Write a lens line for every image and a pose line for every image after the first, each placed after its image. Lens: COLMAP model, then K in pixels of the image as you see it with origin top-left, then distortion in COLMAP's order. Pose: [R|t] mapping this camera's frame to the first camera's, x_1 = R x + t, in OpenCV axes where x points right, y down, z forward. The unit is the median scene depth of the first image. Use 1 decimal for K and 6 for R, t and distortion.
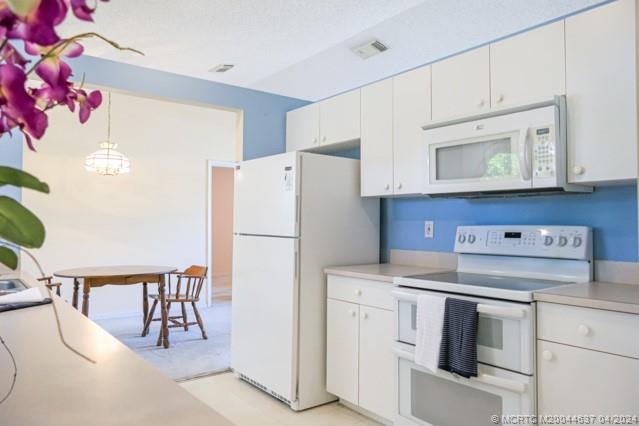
lens RADIAL K [[458.7, 0, 319.5], [0, 458.7, 213.0], [0, 0, 1]] dist [-0.000944, 0.001456]
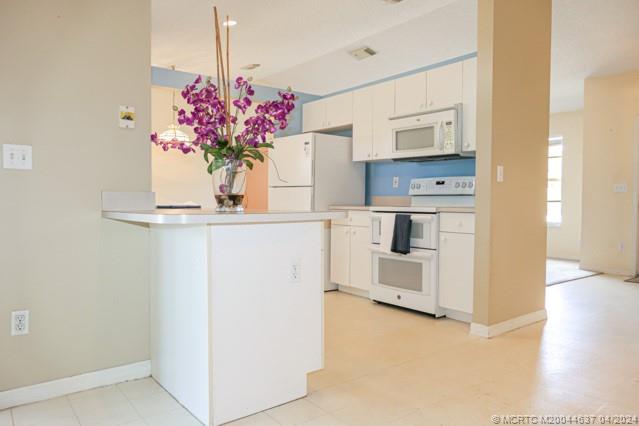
lens RADIAL K [[458.7, 0, 319.5], [0, 458.7, 213.0], [0, 0, 1]] dist [-0.000944, 0.001456]
pose [[0.999984, 0.001211, -0.005571, -0.017026], [-0.000900, 0.998458, 0.055510, 0.064282], [0.005630, -0.055504, 0.998443, -0.695435]]
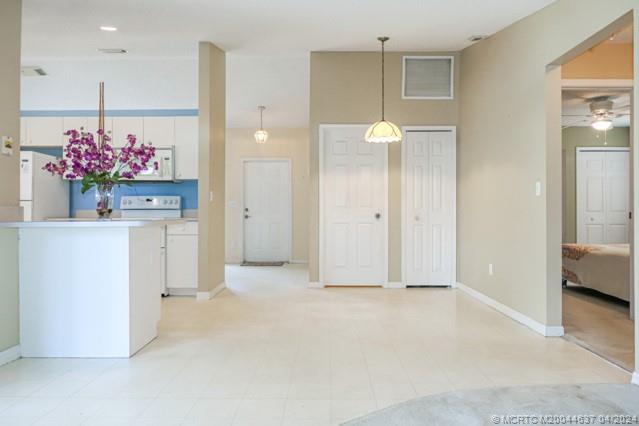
lens RADIAL K [[458.7, 0, 319.5], [0, 458.7, 213.0], [0, 0, 1]] dist [-0.000944, 0.001456]
pose [[0.632032, -0.001644, 0.774941, -0.798307], [-0.018960, 0.999666, 0.017584, 0.055157], [-0.774711, -0.025806, 0.631789, -1.076985]]
